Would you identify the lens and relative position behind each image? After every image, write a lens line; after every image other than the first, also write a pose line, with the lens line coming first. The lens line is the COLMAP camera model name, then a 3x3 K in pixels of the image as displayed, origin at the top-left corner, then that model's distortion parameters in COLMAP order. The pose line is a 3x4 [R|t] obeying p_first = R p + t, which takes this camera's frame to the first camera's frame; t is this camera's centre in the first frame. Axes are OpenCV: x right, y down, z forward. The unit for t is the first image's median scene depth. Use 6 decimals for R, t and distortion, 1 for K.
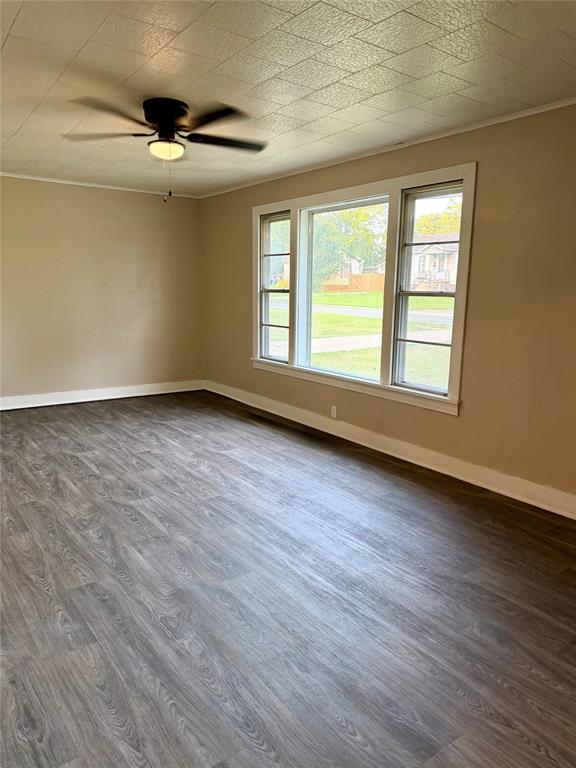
lens RADIAL K [[541.6, 0, 288.0], [0, 541.6, 384.0], [0, 0, 1]] dist [0.085412, -0.105351]
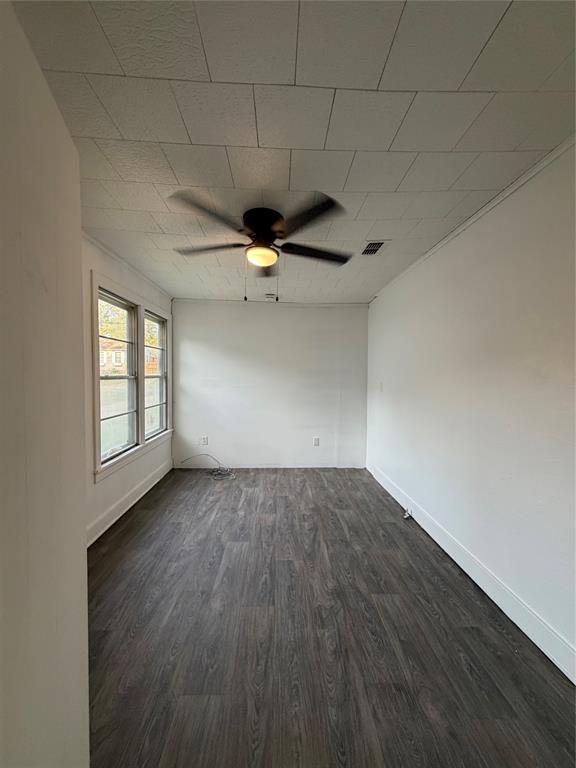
lens RADIAL K [[305.3, 0, 289.7], [0, 305.3, 424.0], [0, 0, 1]] dist [0.023849, -0.000009]
pose [[0.817167, 0.092860, -0.568872, 0.156019], [-0.100721, 0.994757, 0.017697, -0.064970], [0.567533, 0.042836, 0.822236, 0.359495]]
